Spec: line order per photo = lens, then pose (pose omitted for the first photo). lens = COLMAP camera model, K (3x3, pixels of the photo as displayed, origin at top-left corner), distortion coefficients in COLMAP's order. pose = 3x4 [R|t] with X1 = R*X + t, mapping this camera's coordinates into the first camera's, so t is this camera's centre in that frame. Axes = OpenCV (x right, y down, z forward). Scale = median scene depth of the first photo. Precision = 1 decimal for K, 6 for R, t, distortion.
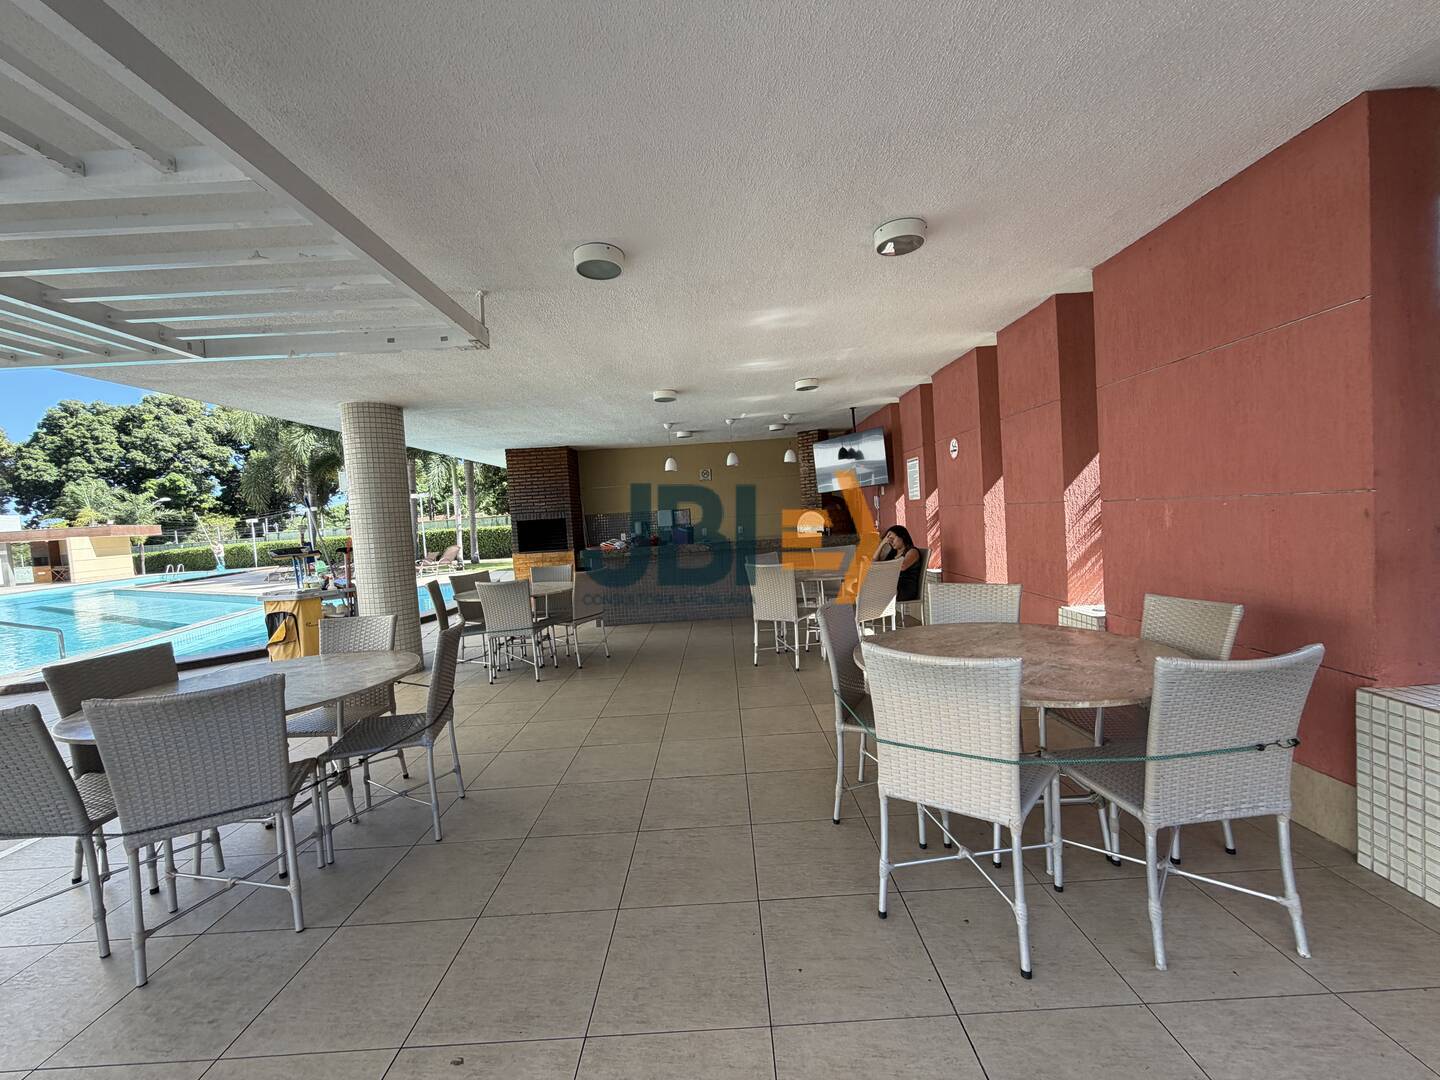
lens RADIAL K [[571.0, 0, 720.0], [0, 571.0, 540.0], [0, 0, 1]] dist [0.000424, -0.000284]
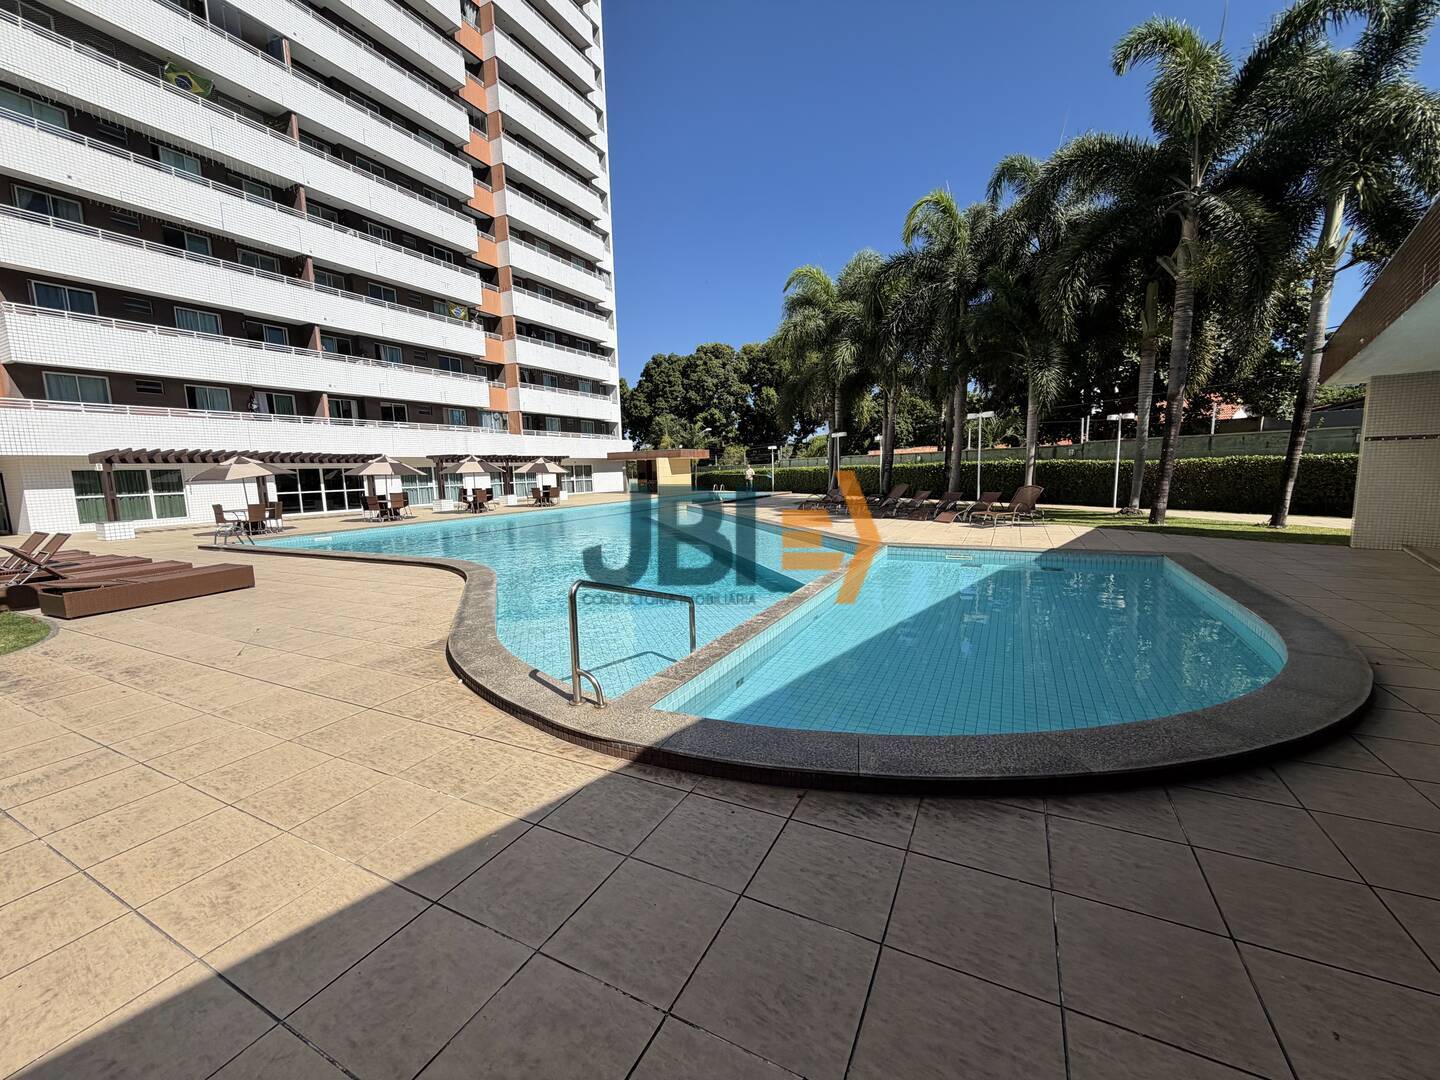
lens RADIAL K [[571.0, 0, 720.0], [0, 571.0, 540.0], [0, 0, 1]] dist [0.000424, -0.000284]
pose [[0.744199, 0.125435, -0.656075, -0.107151], [-0.051353, 0.990047, 0.131036, 0.001810], [0.665981, -0.063825, 0.743233, 0.082520]]
